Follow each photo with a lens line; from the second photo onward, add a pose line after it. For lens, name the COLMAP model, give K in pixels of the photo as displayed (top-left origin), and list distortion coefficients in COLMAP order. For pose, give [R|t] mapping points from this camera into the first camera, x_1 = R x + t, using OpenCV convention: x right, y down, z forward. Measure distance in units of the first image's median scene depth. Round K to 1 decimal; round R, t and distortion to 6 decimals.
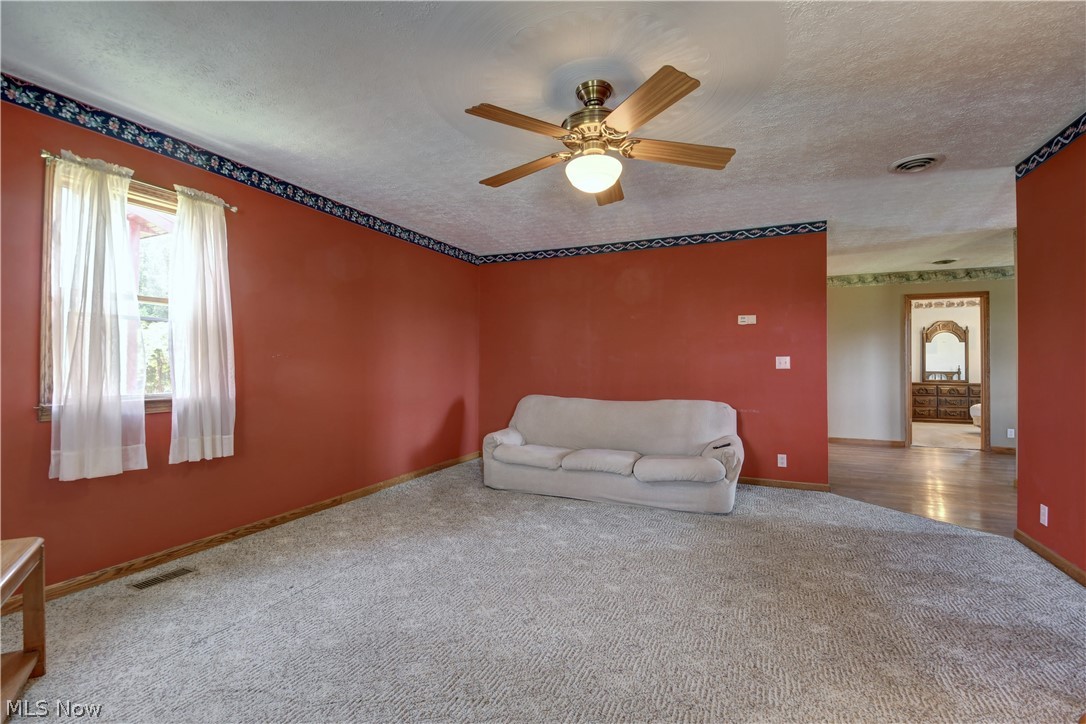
lens RADIAL K [[489.4, 0, 550.4], [0, 489.4, 359.8], [0, 0, 1]] dist [-0.009849, -0.001075]
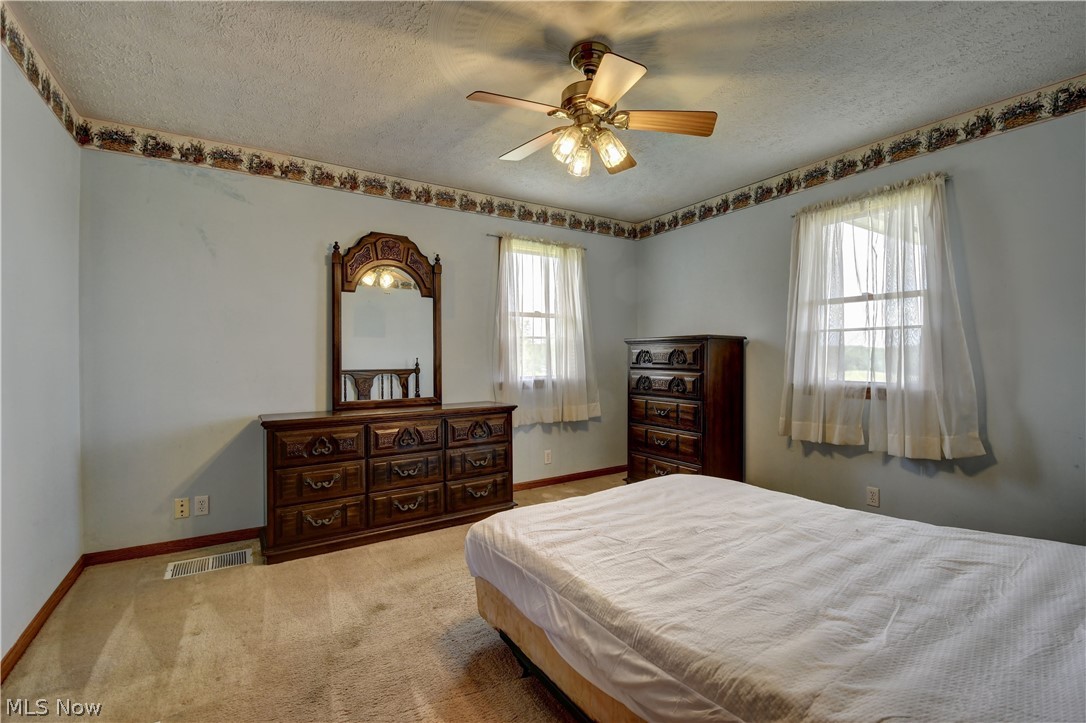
lens RADIAL K [[489.4, 0, 547.4], [0, 489.4, 358.0], [0, 0, 1]] dist [-0.009849, -0.001075]
pose [[0.567647, -0.006888, 0.823243, 0.589424], [-0.000872, 0.999959, 0.008968, 0.007149], [-0.823271, -0.005809, 0.567618, 0.709094]]
